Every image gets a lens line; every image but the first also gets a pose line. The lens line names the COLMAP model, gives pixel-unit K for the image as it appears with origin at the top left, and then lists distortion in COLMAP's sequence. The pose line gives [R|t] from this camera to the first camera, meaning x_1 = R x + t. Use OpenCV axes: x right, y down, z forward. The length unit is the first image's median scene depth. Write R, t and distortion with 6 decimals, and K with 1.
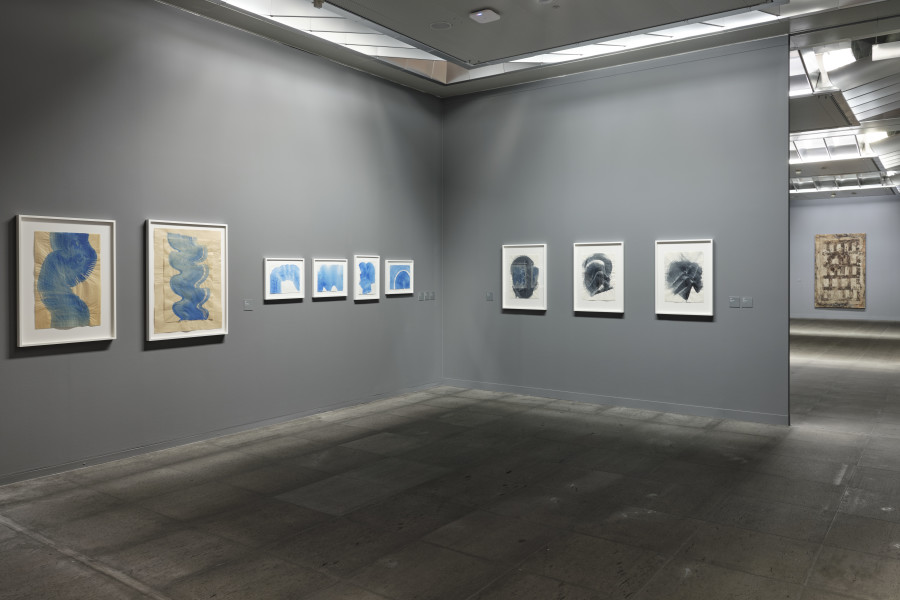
lens RADIAL K [[681.9, 0, 453.3], [0, 681.9, 273.6], [0, 0, 1]] dist [-0.008662, 0.006831]
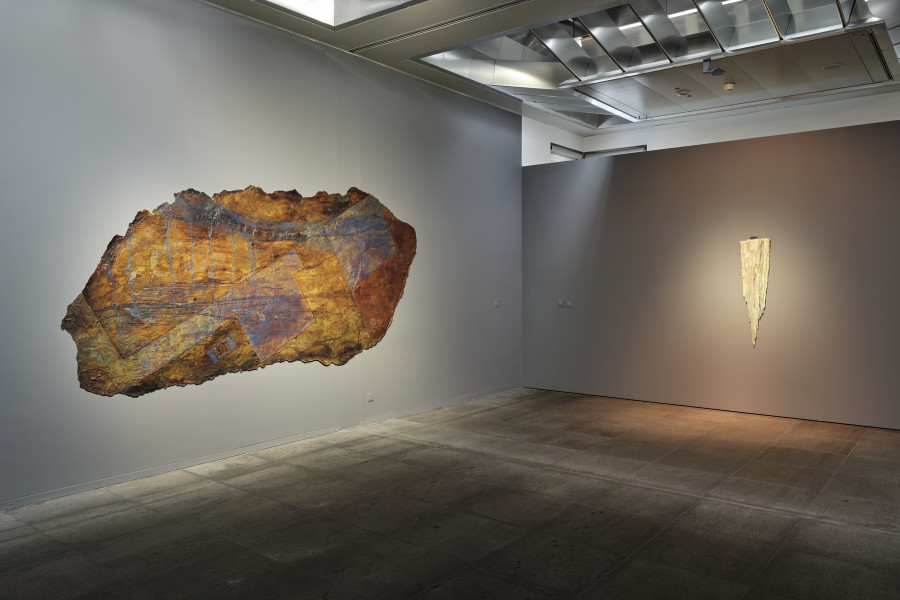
lens RADIAL K [[681.9, 0, 451.0], [0, 681.9, 298.4], [0, 0, 1]] dist [-0.008662, 0.006831]
pose [[-0.998683, 0.001592, 0.051289, 0.022405], [0.003132, 0.999546, 0.029955, -0.006525], [-0.051218, 0.030077, -0.998235, 2.245615]]
